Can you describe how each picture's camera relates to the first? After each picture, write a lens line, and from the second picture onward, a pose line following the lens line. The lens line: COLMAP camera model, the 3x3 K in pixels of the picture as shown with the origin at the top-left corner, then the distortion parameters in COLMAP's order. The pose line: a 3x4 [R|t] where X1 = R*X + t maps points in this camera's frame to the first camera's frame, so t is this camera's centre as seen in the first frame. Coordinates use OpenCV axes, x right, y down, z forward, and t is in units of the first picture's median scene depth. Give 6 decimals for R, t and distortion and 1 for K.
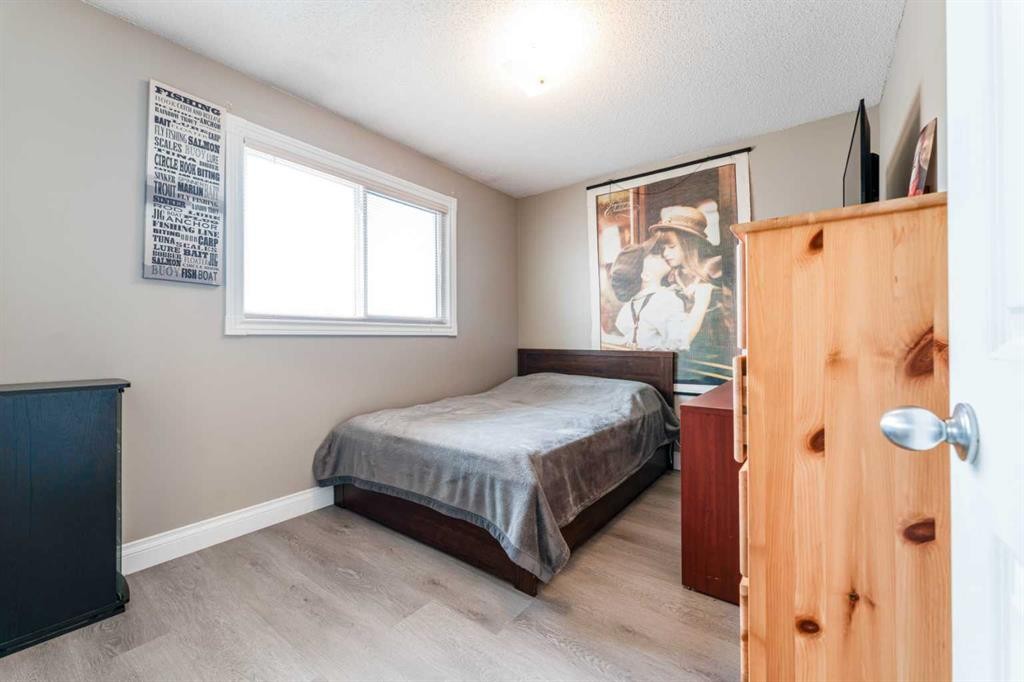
lens RADIAL K [[407.2, 0, 512.6], [0, 407.2, 336.3], [0, 0, 1]] dist [-0.000102, -0.000094]
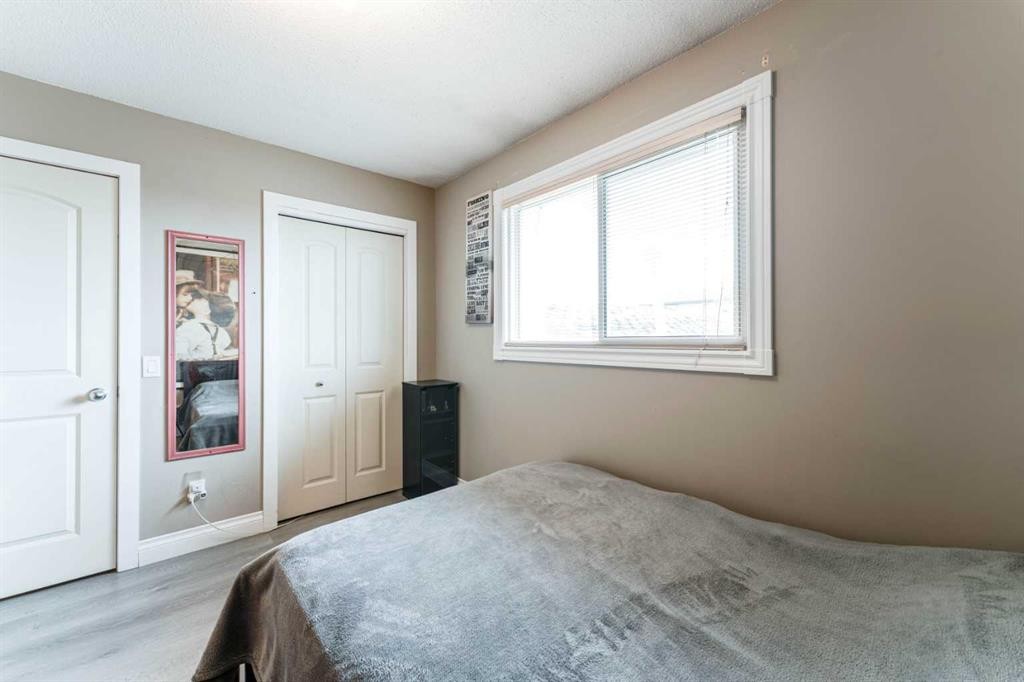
lens RADIAL K [[407.2, 0, 512.6], [0, 407.2, 336.3], [0, 0, 1]] dist [-0.000102, -0.000094]
pose [[-0.205471, -0.001817, -0.978662, 0.609543], [0.009074, 0.999952, -0.003762, -0.078202], [0.978621, -0.009654, -0.205445, 1.400888]]
